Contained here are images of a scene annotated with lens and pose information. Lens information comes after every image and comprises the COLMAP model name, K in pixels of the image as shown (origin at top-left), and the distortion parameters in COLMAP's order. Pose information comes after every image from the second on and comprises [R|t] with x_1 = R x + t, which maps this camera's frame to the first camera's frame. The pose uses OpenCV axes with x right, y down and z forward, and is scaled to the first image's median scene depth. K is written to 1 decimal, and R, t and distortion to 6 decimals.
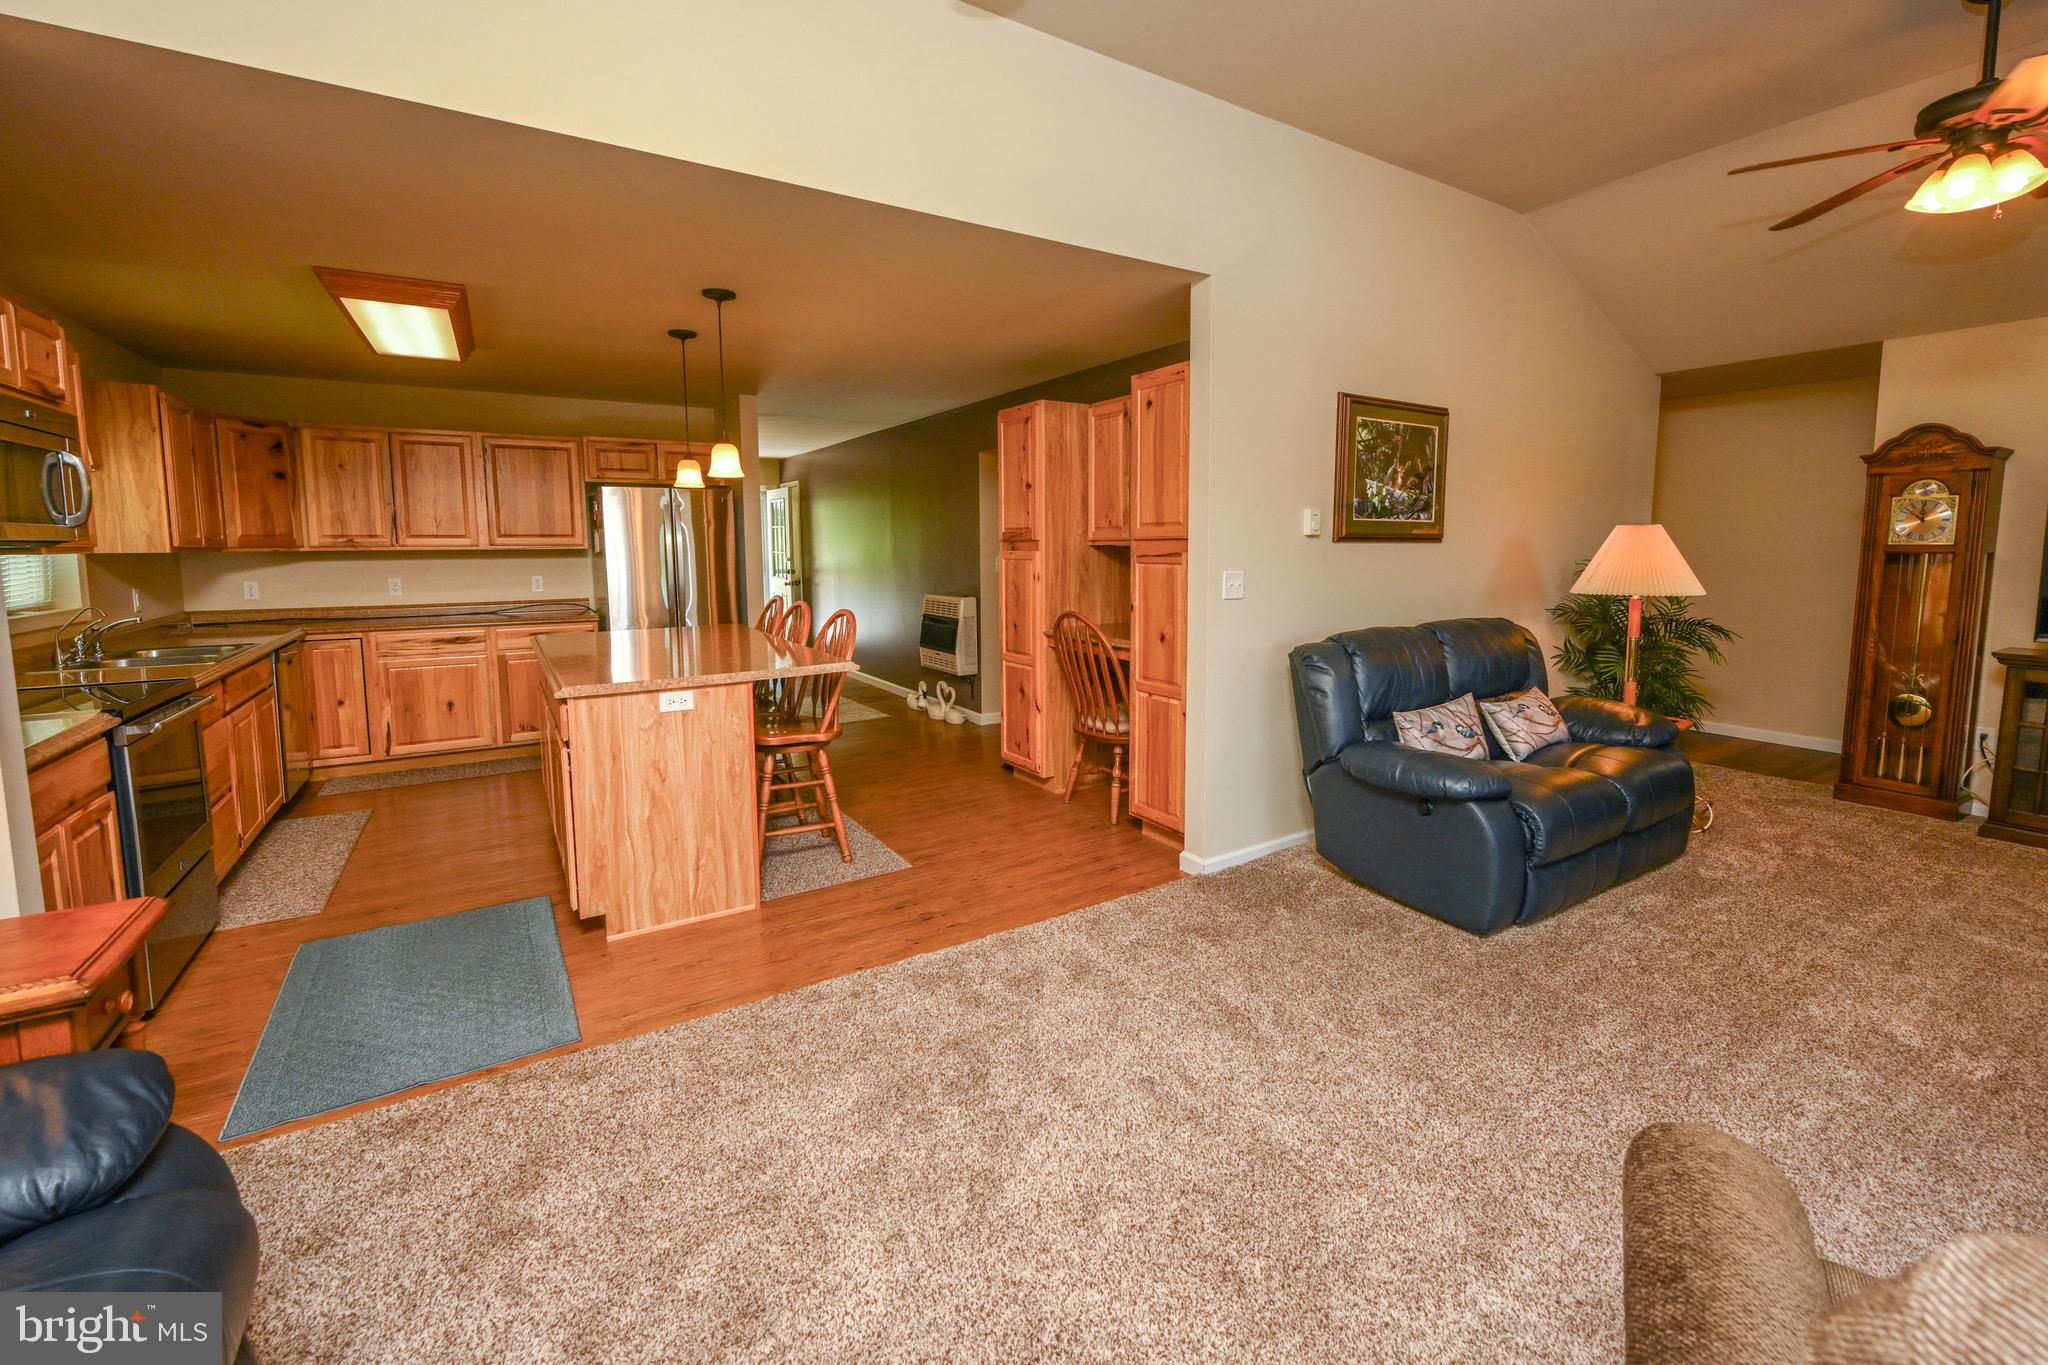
lens RADIAL K [[867.3, 0, 1065.0], [0, 867.3, 626.8], [0, 0, 1]] dist [-0.014362, 0.000599]
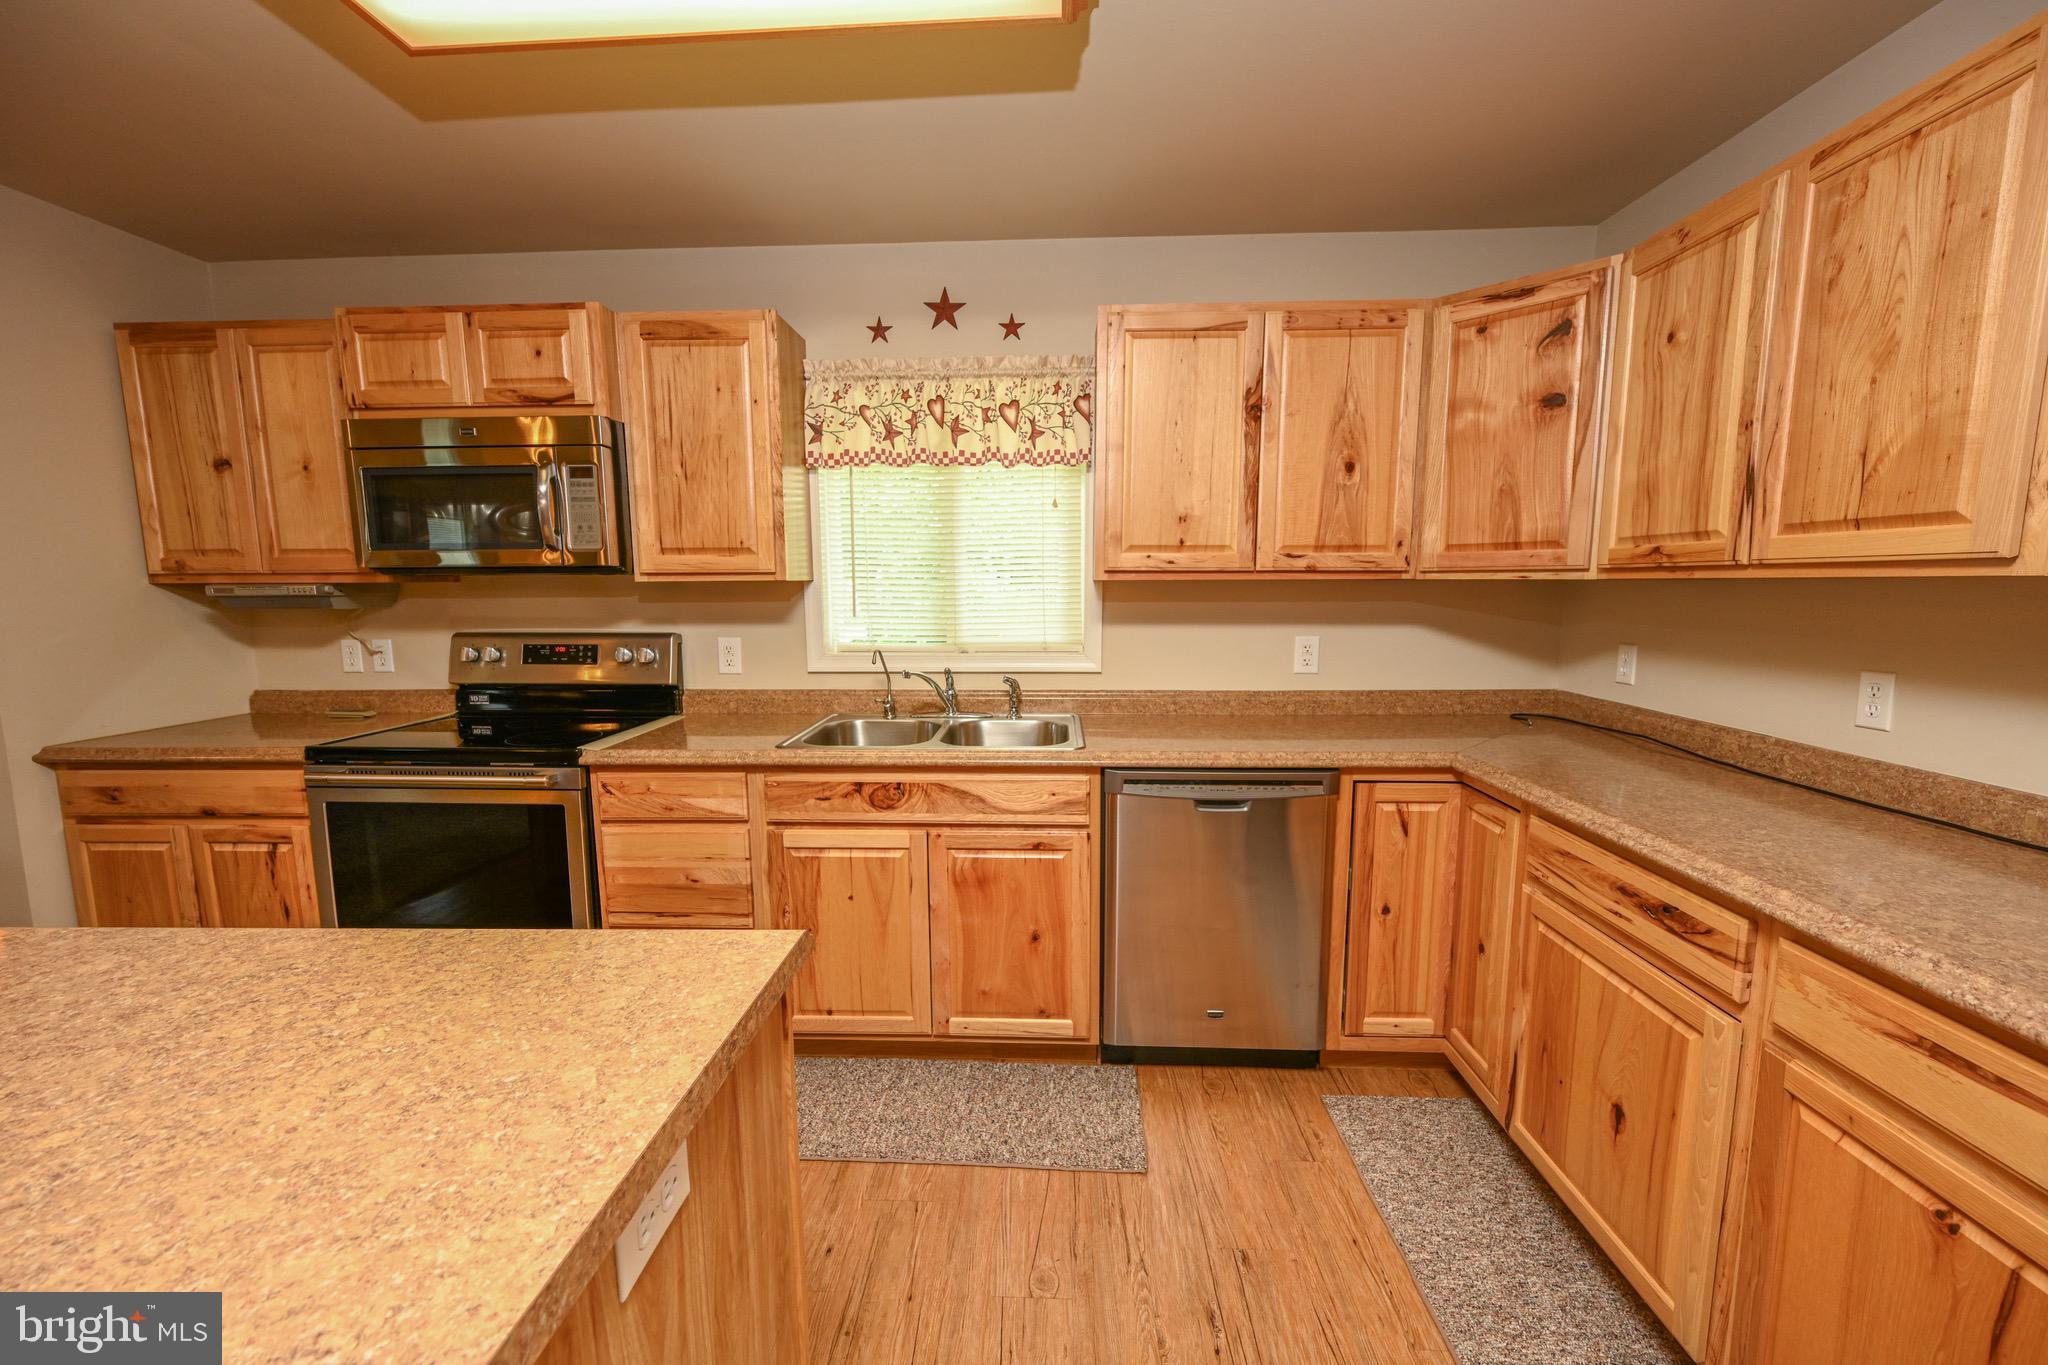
lens RADIAL K [[822.9, 0, 1023.4], [0, 822.9, 682.8], [0, 0, 1]] dist [-0.003855, 0.000870]
pose [[-0.589634, 0.103792, -0.800974, -0.488088], [-0.072380, 0.980928, 0.180393, -0.108511], [0.804421, 0.164341, -0.570876, 1.214190]]
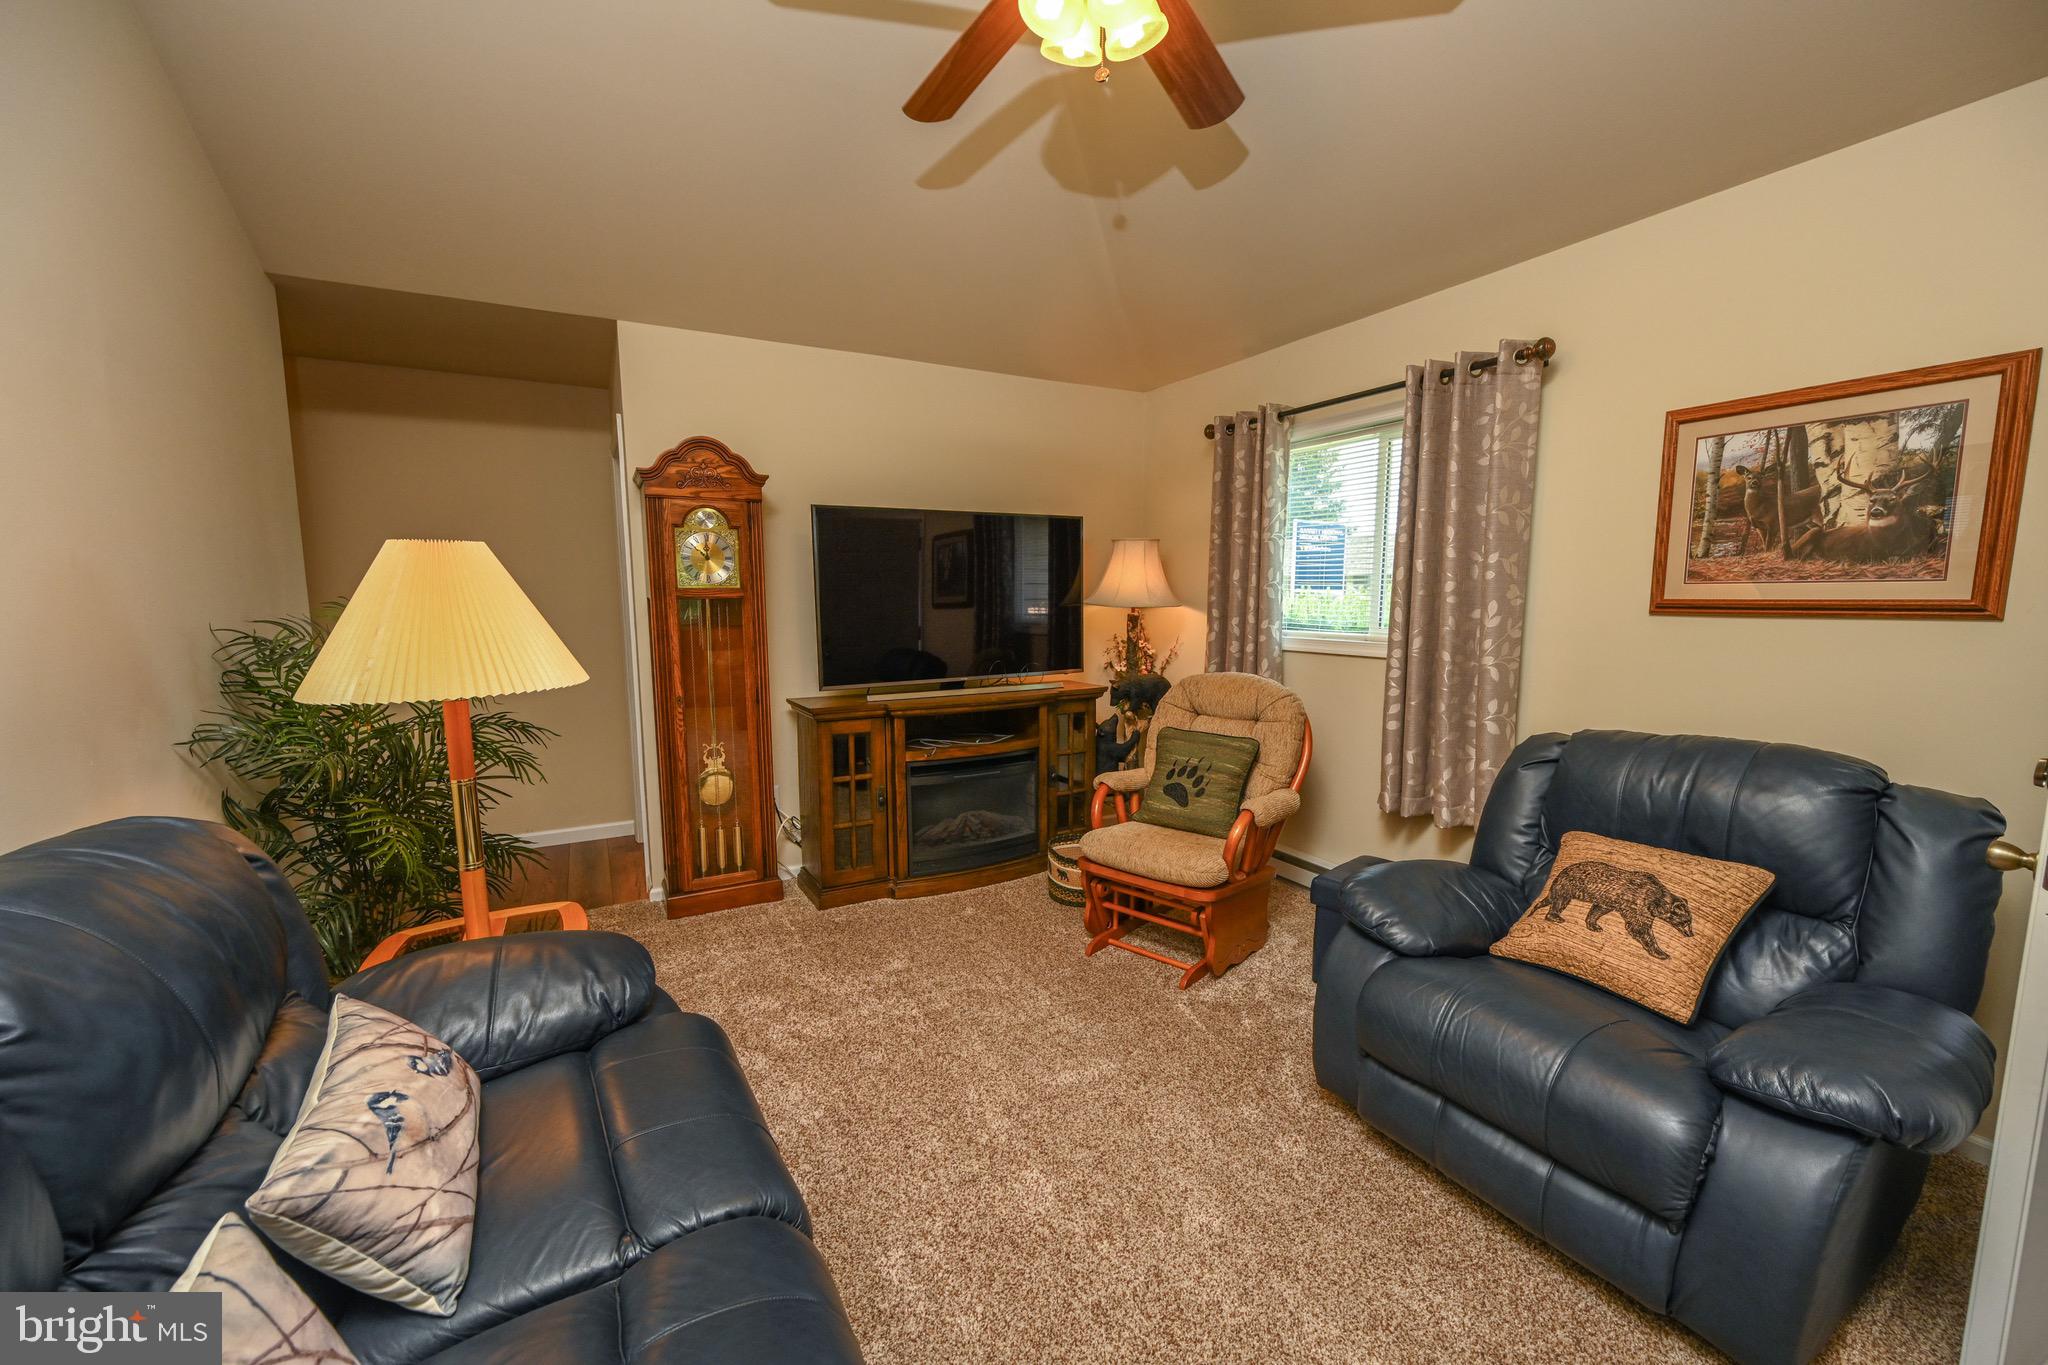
lens RADIAL K [[822.9, 0, 1028.3], [0, 822.9, 691.9], [0, 0, 1]] dist [-0.003855, 0.000870]
pose [[0.084581, -0.118490, 0.989346, 0.251184], [0.103469, 0.988581, 0.109553, -0.055052], [-0.991030, 0.093101, 0.095875, 0.658135]]
